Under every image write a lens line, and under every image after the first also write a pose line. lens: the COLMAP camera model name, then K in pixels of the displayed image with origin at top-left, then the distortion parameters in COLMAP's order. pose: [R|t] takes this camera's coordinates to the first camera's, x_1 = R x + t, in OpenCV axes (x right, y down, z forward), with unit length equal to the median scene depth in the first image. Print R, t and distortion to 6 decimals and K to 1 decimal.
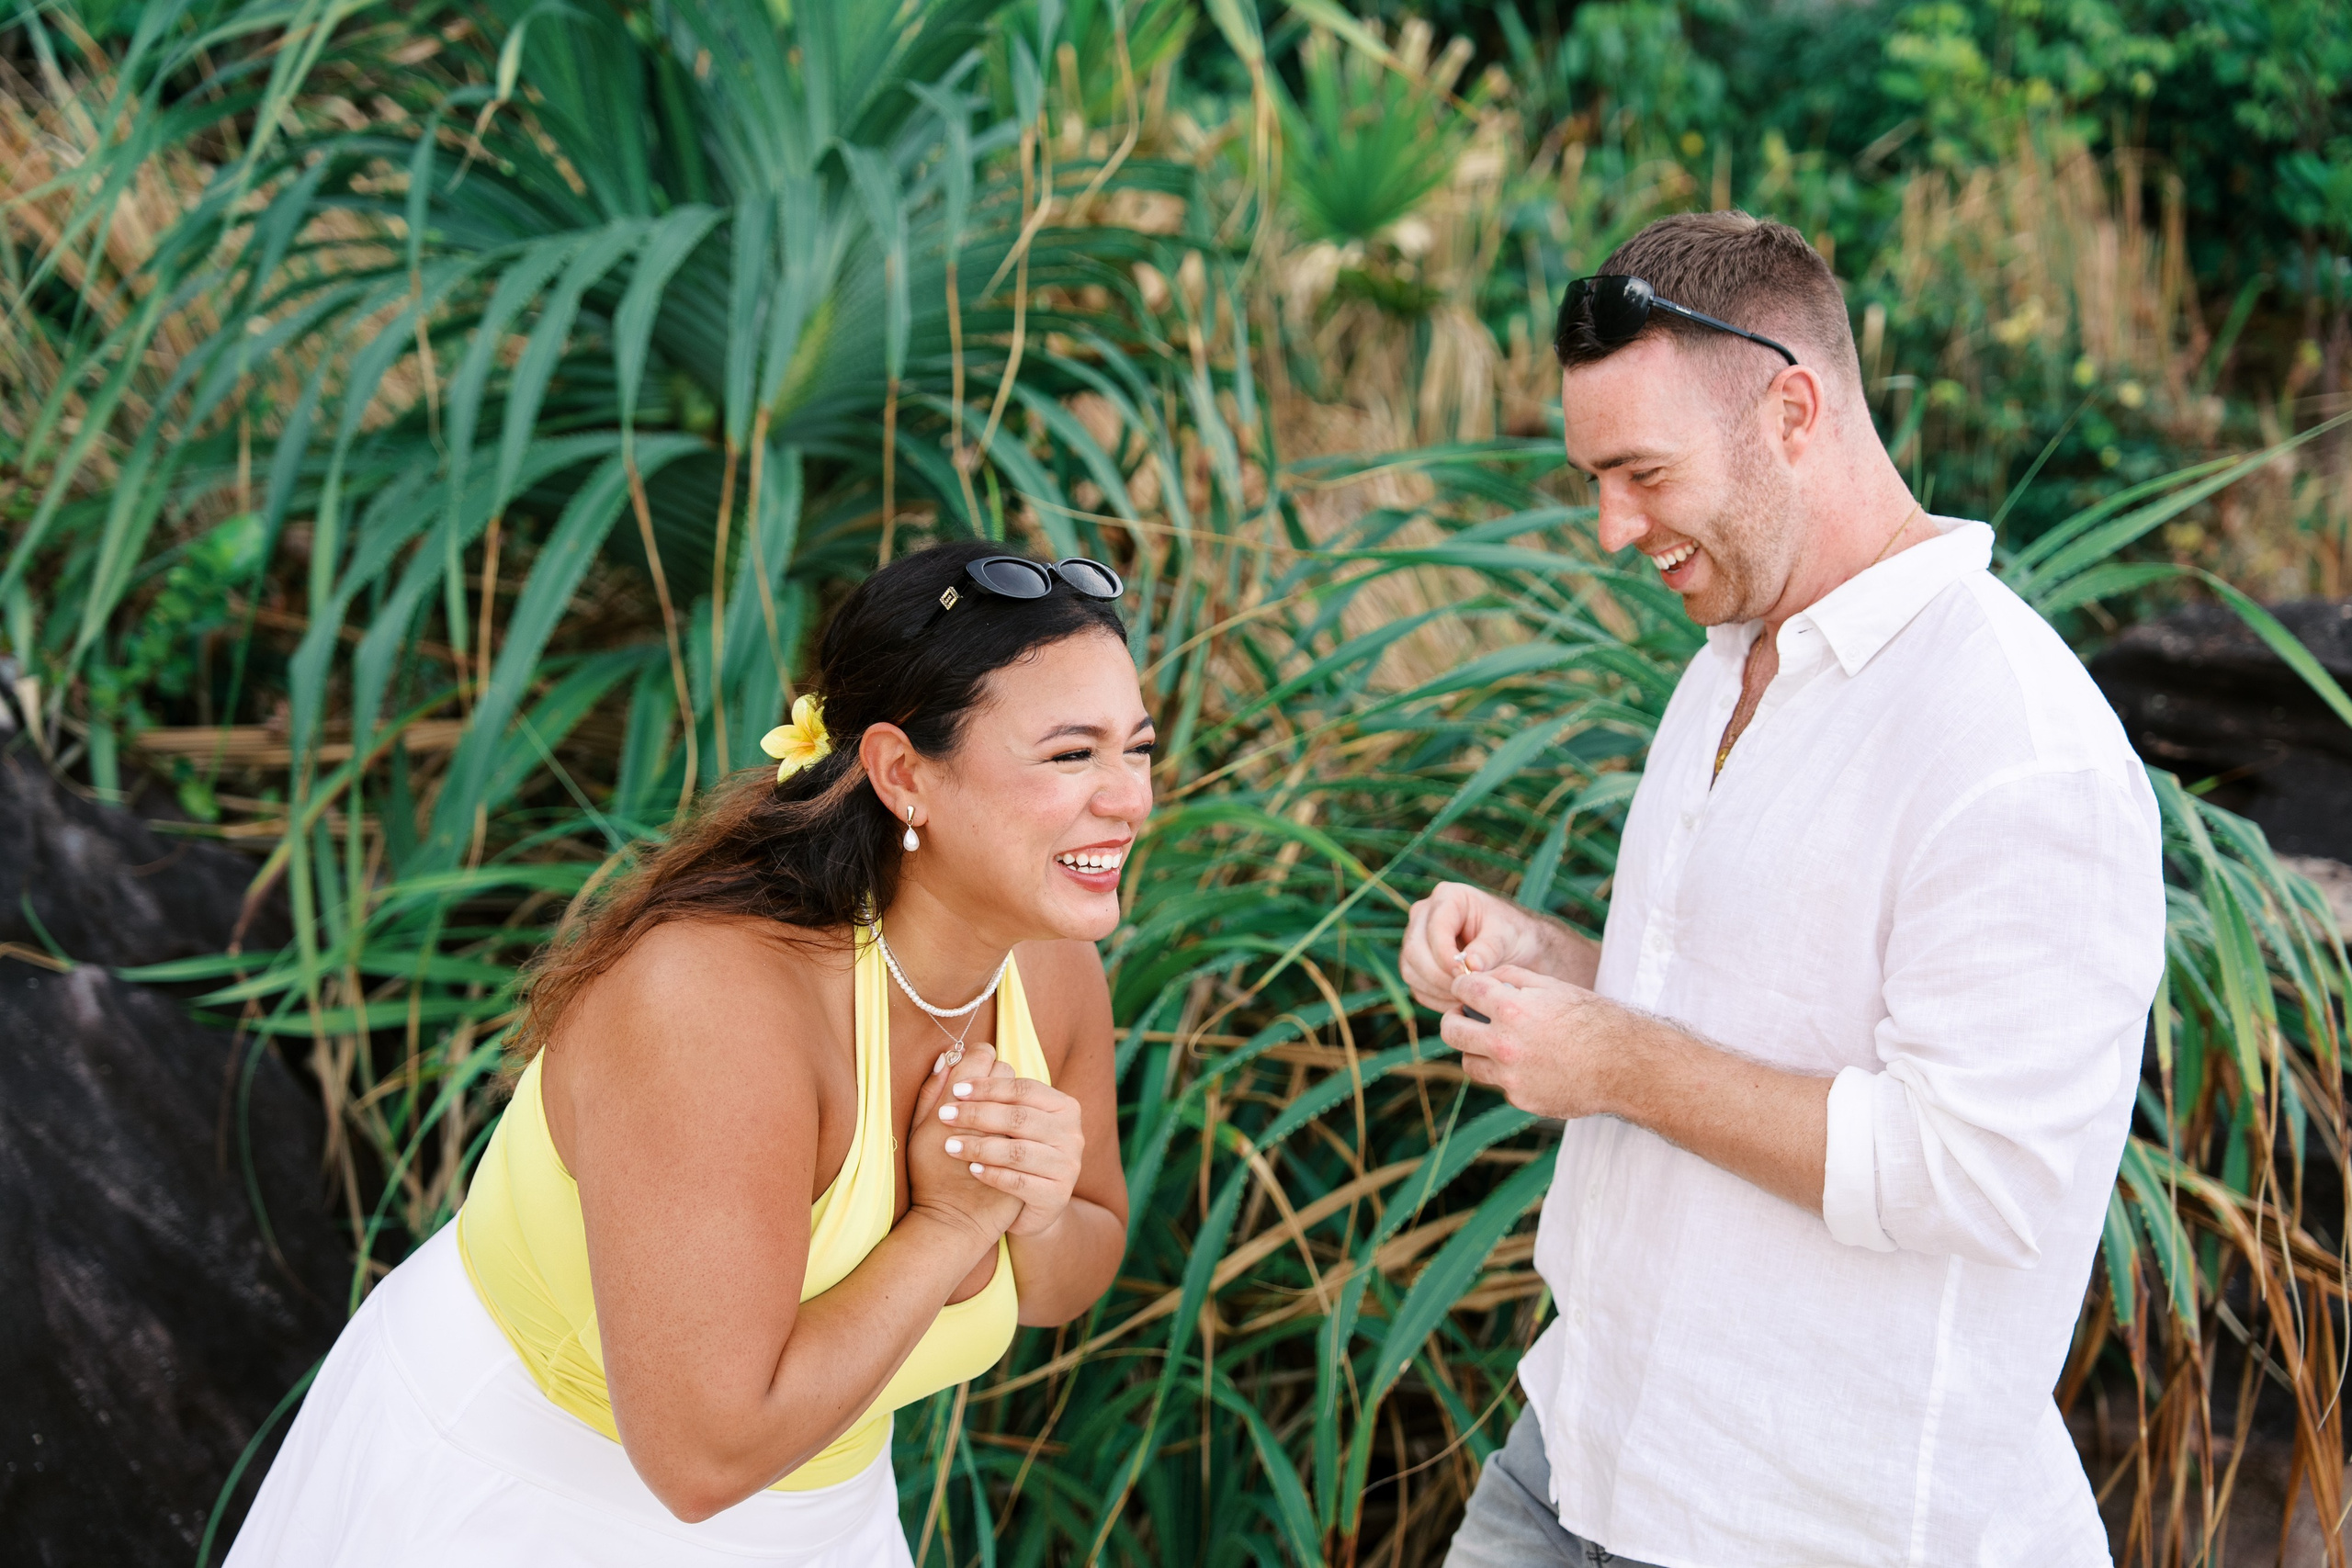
lens RADIAL K [[3428.2, 0, 1178.5], [0, 3428.2, 840.2], [0, 0, 1]] dist [0.202849, 0.000000]
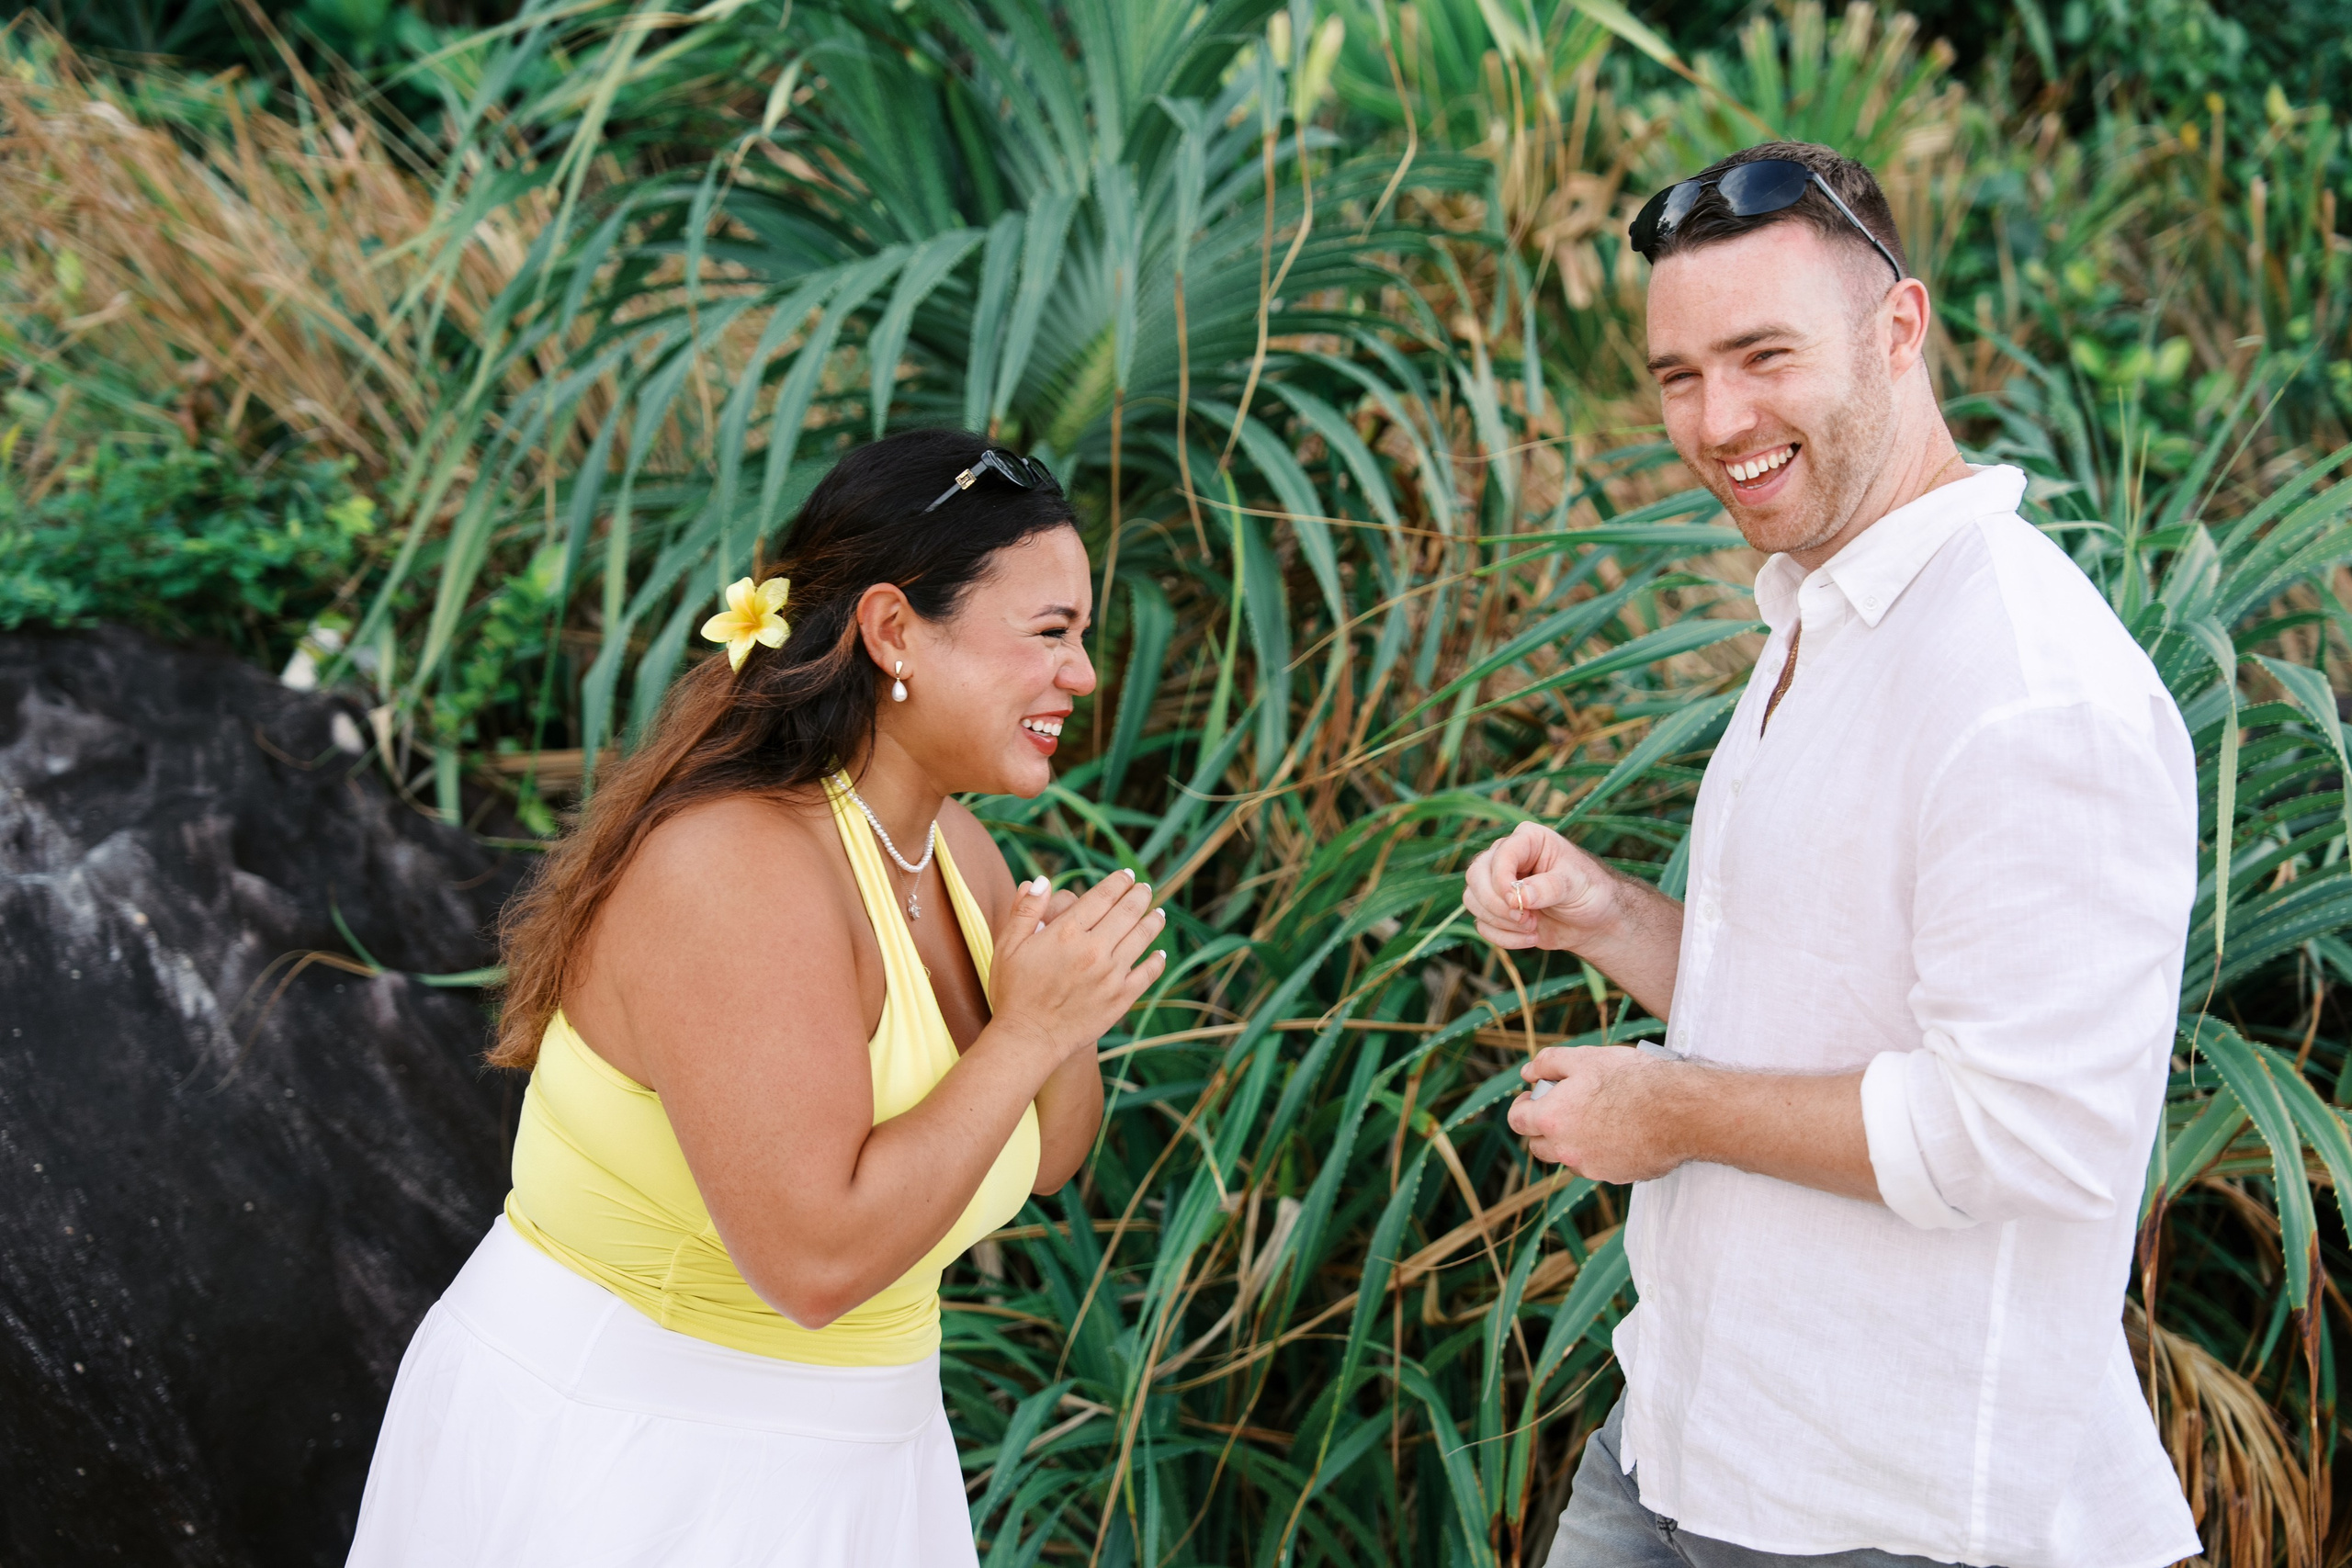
lens RADIAL K [[3525.5, 0, 1164.5], [0, 3525.5, 766.4], [0, 0, 1]] dist [0.219504, 0.000000]
pose [[0.982920, -0.025667, -0.182237, 0.110209], [0.019963, 0.999254, -0.033064, 0.013195], [0.182950, 0.028862, 0.982698, -0.021070]]
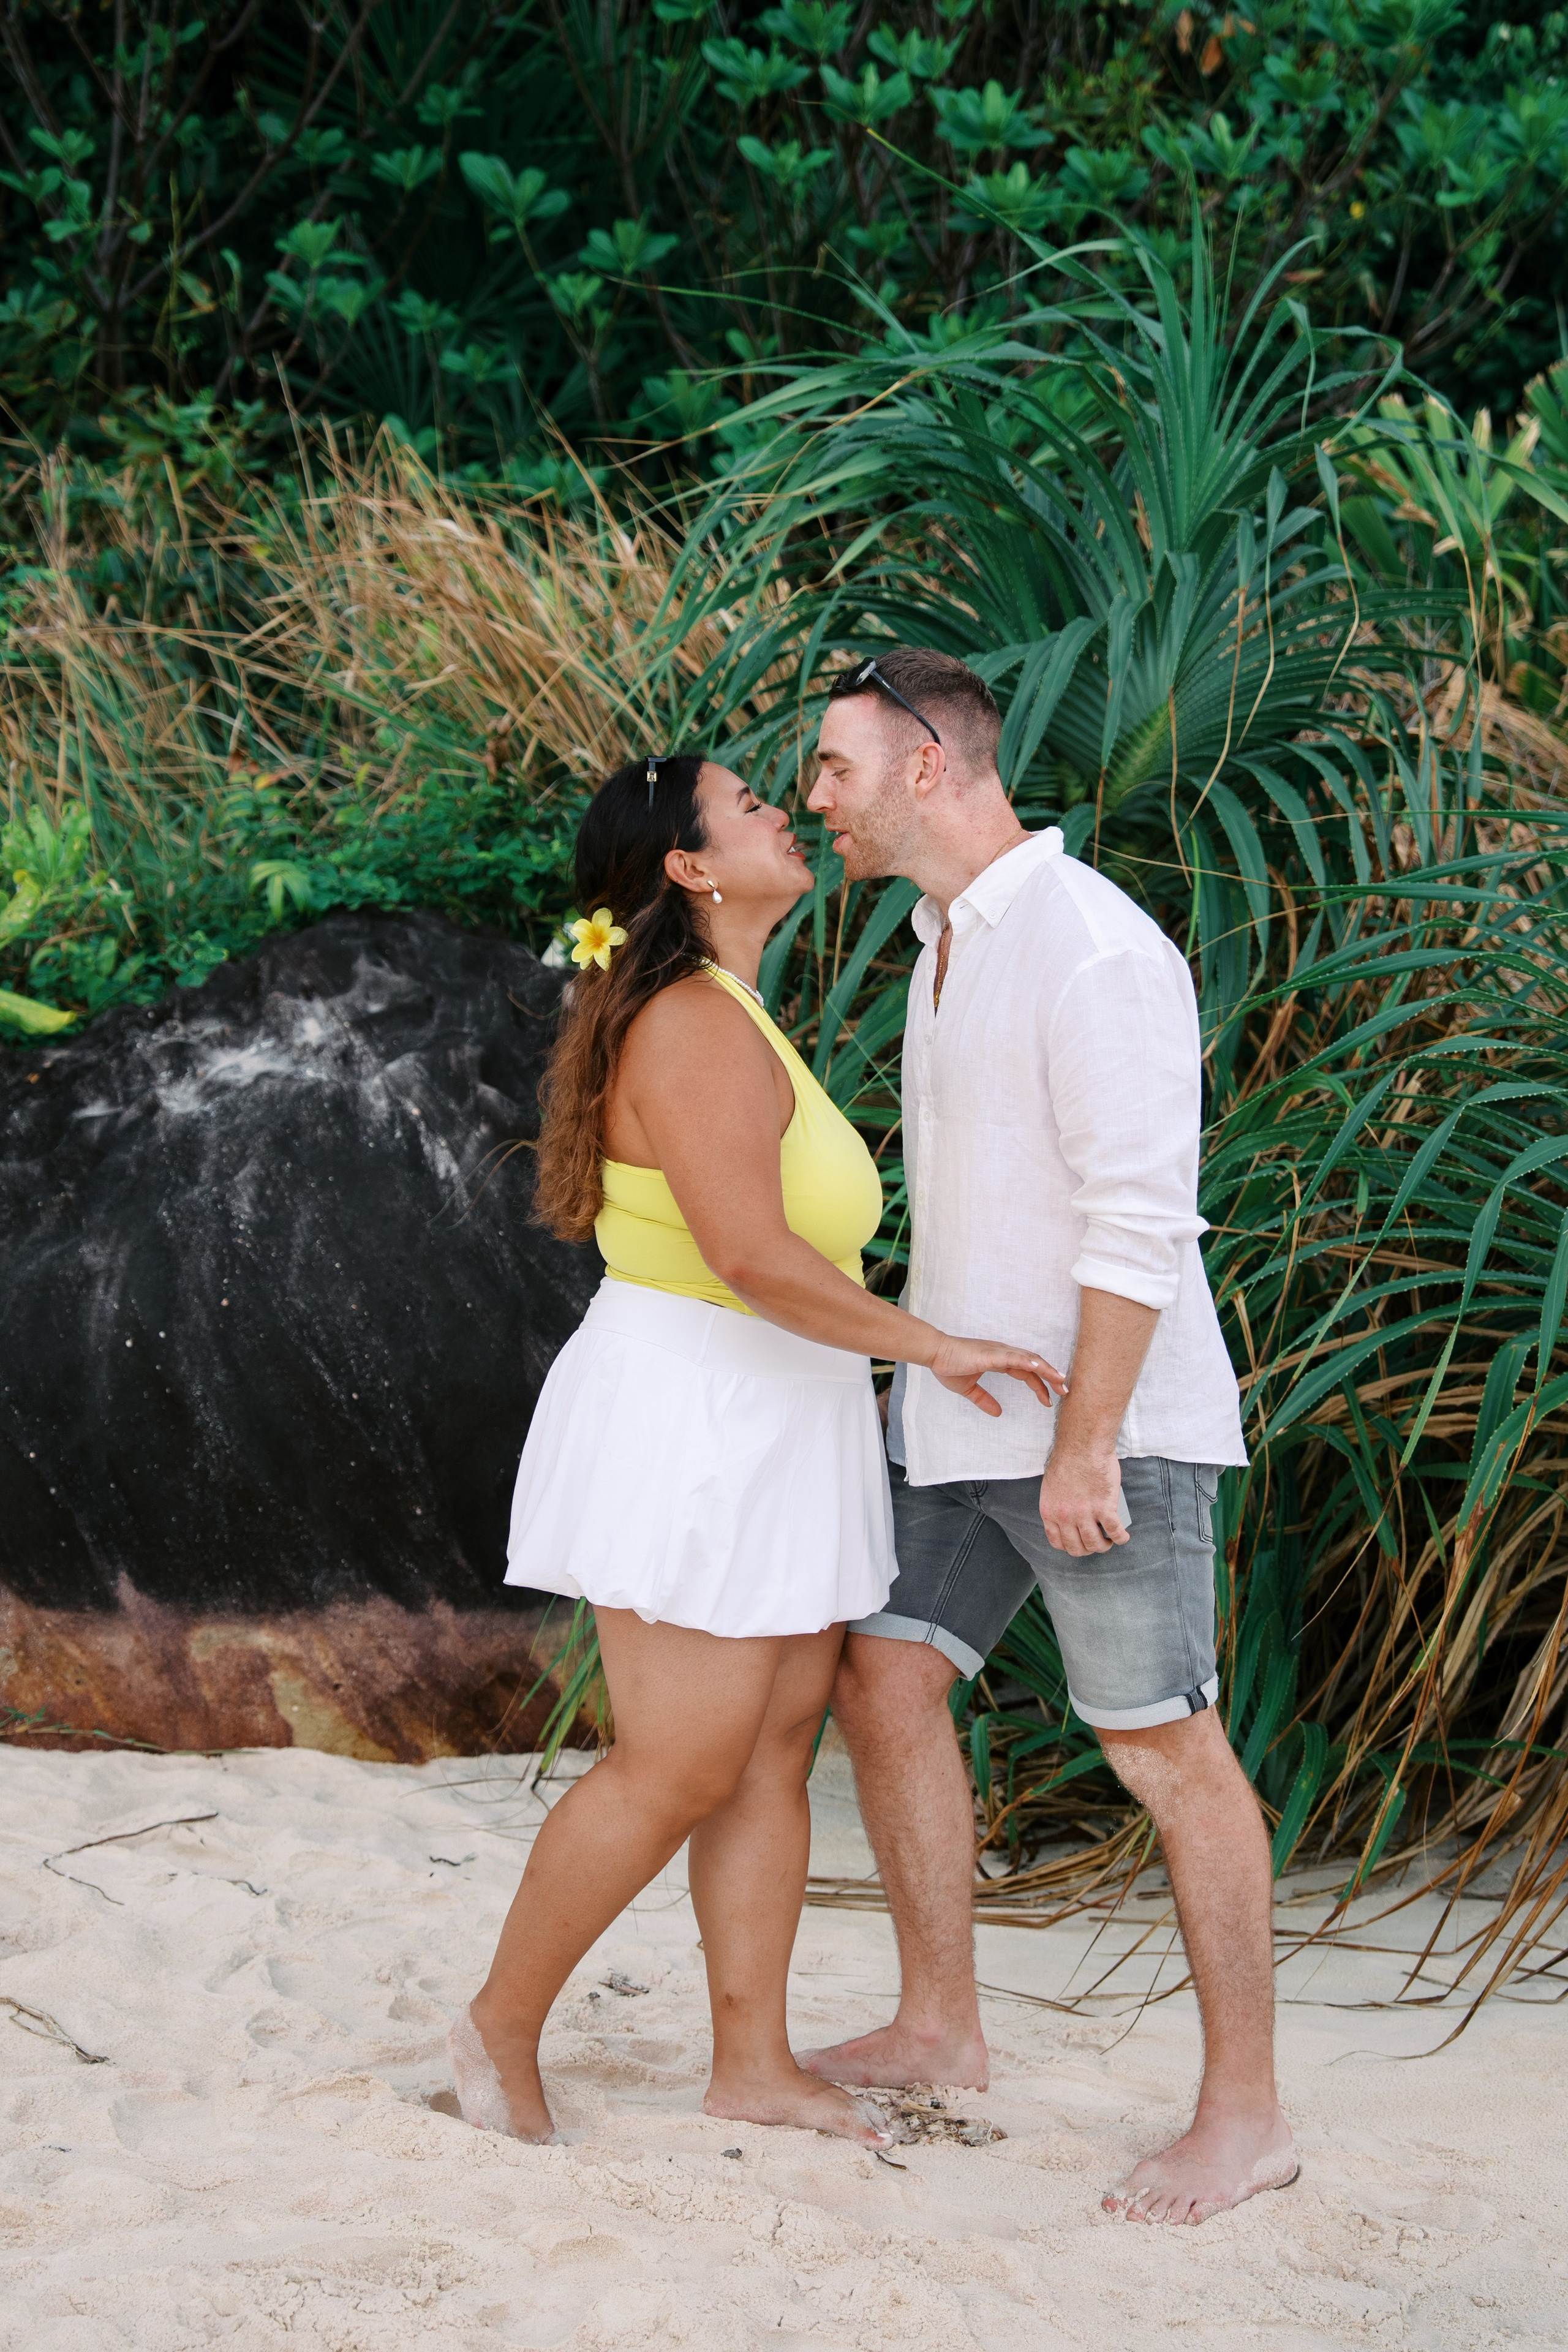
lens RADIAL K [[3949.9, 0, 820.6], [0, 3949.9, 1069.6], [0, 0, 1]] dist [0.246064, 0.000000]
pose [[0.925513, 0.031124, -0.377434, 0.405058], [-0.051612, 0.997685, -0.044287, 0.063020], [0.375182, 0.060468, 0.924977, -0.515457]]
